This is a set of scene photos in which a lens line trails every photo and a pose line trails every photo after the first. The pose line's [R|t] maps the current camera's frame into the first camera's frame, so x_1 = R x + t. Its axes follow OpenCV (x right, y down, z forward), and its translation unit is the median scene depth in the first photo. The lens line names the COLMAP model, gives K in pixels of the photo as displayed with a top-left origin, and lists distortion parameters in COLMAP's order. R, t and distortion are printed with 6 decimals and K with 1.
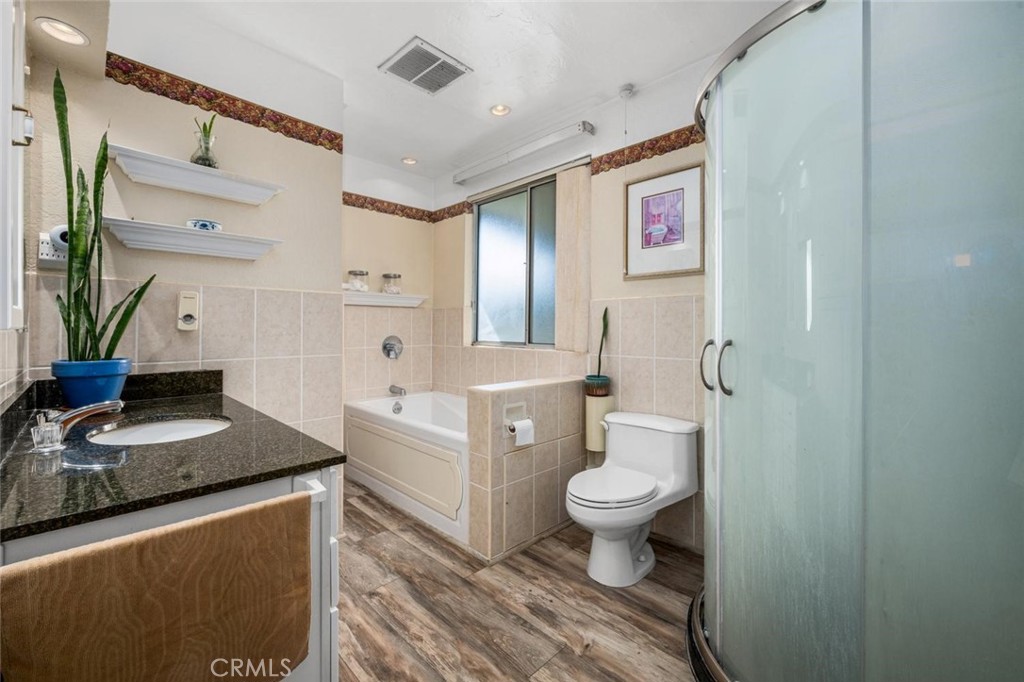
lens RADIAL K [[416.9, 0, 510.5], [0, 416.9, 326.9], [0, 0, 1]] dist [0.000834, -0.000138]
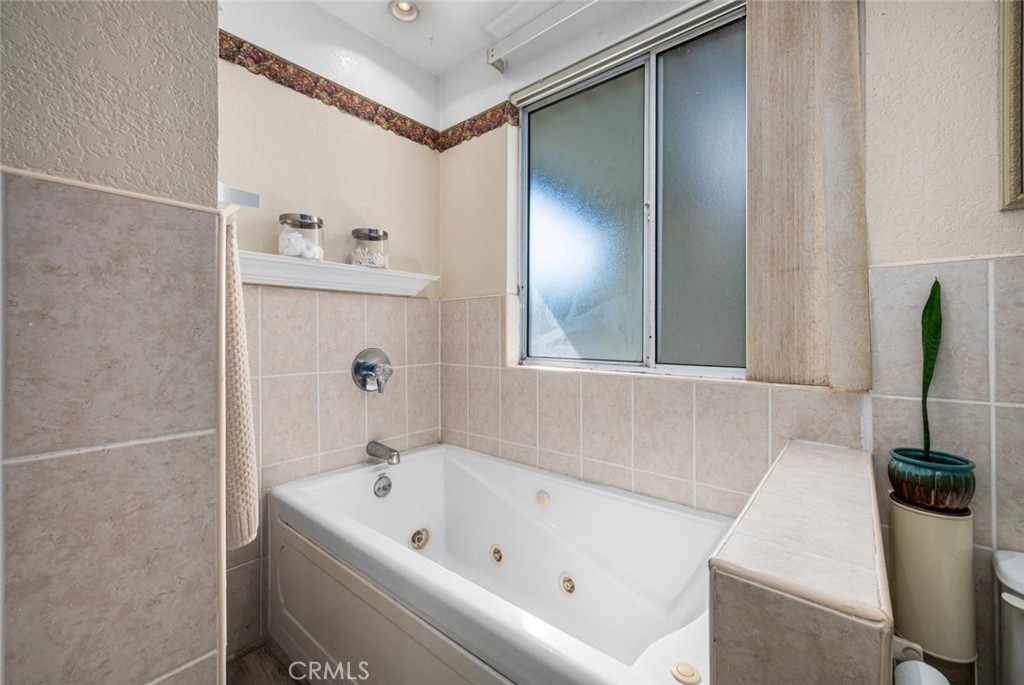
lens RADIAL K [[416.9, 0, 517.2], [0, 416.9, 335.2], [0, 0, 1]] dist [0.000834, -0.000138]
pose [[0.995367, -0.003916, 0.096065, -0.227373], [0.003293, 0.999973, 0.006640, 0.001827], [-0.096088, -0.006293, 0.995353, 0.690522]]
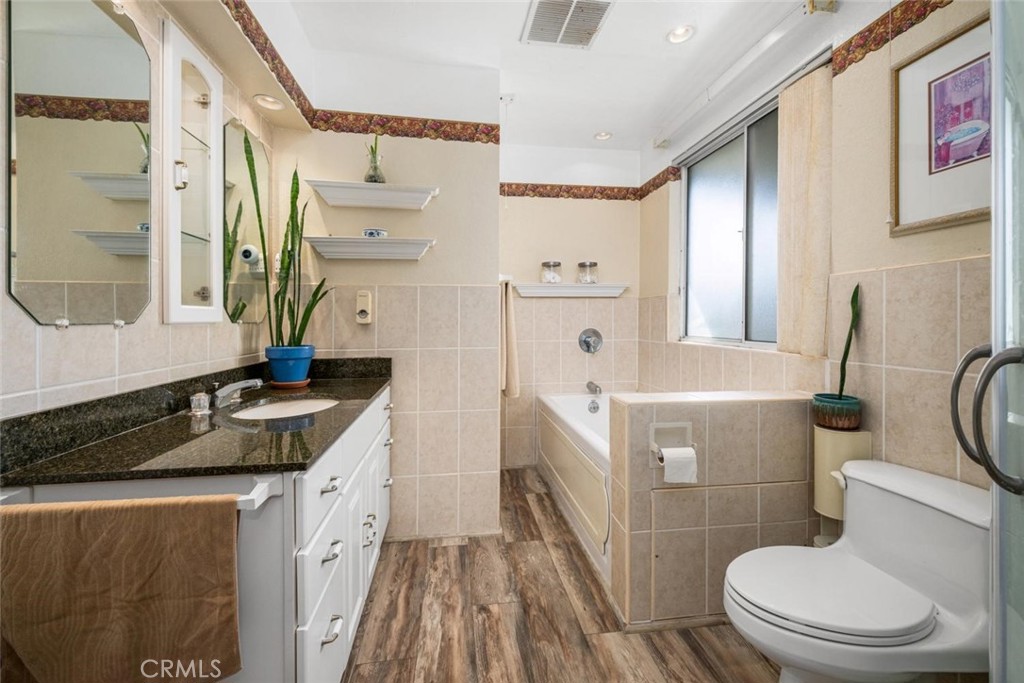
lens RADIAL K [[416.9, 0, 510.7], [0, 416.9, 319.9], [0, 0, 1]] dist [0.000834, -0.000138]
pose [[0.797893, -0.005962, -0.602769, 0.208987], [0.007131, 0.999974, -0.000452, 0.001223], [0.602757, -0.003937, 0.797915, 0.227055]]
